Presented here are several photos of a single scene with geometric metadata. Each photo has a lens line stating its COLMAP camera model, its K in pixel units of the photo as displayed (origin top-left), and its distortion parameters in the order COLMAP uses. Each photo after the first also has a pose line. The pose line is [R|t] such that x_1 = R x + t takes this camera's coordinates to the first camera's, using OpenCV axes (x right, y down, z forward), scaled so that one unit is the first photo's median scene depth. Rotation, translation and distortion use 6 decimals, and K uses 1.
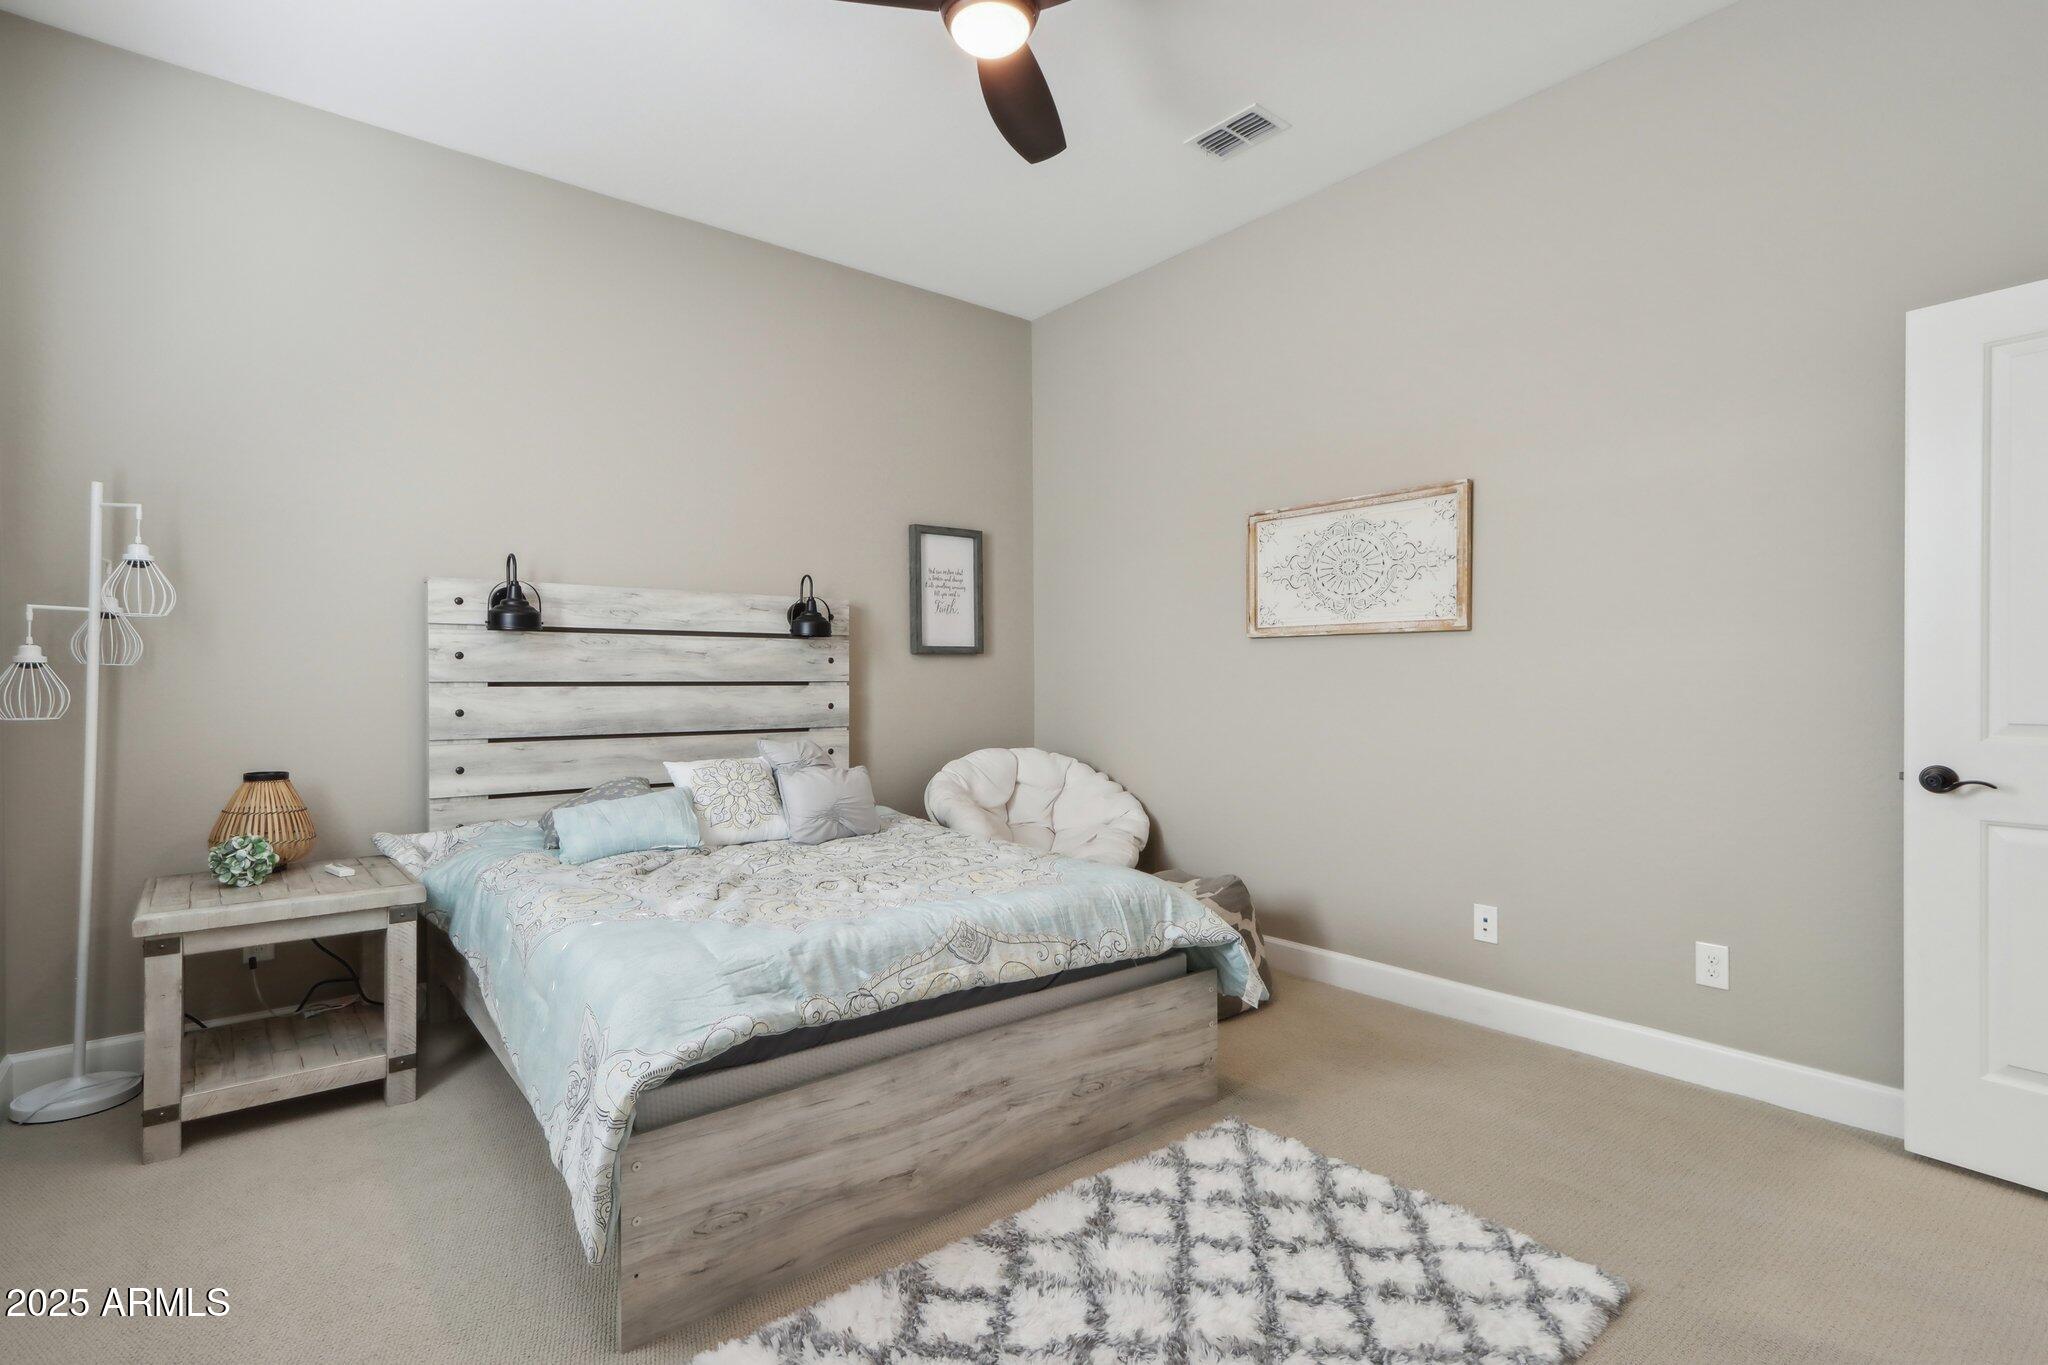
lens RADIAL K [[970.8, 0, 1006.4], [0, 970.8, 679.5], [0, 0, 1]] dist [-0.013252, 0.000291]
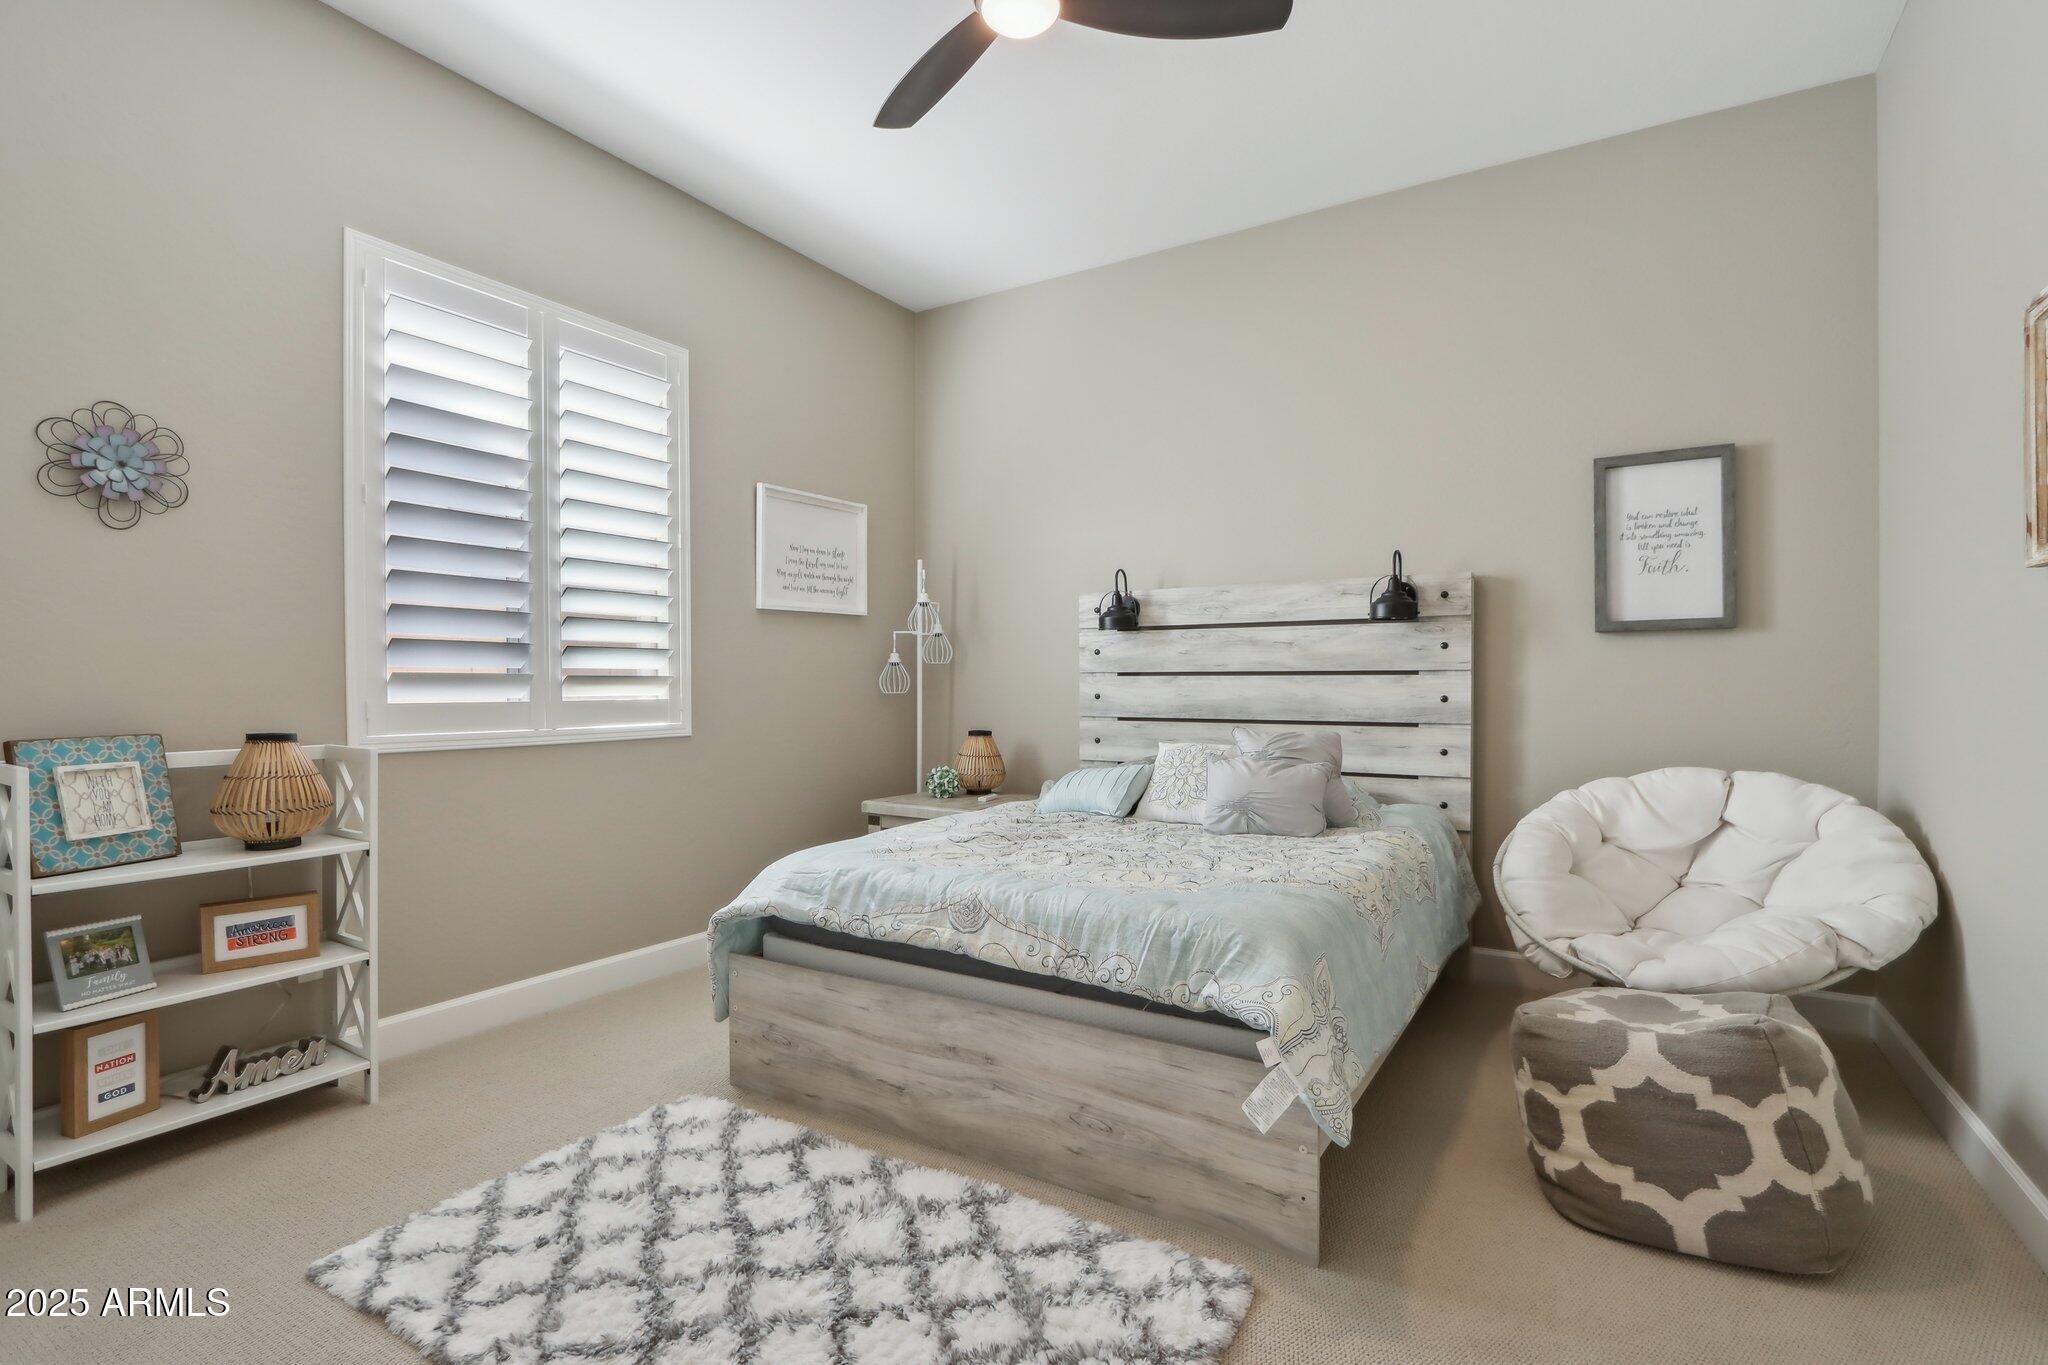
lens RADIAL K [[970.8, 0, 1003.7], [0, 970.8, 687.4], [0, 0, 1]] dist [-0.013252, 0.000291]
pose [[0.332489, 0.007391, -0.943078, 0.629031], [0.003372, 0.999954, 0.009025, 0.010469], [0.943101, -0.006180, 0.332449, 0.444439]]
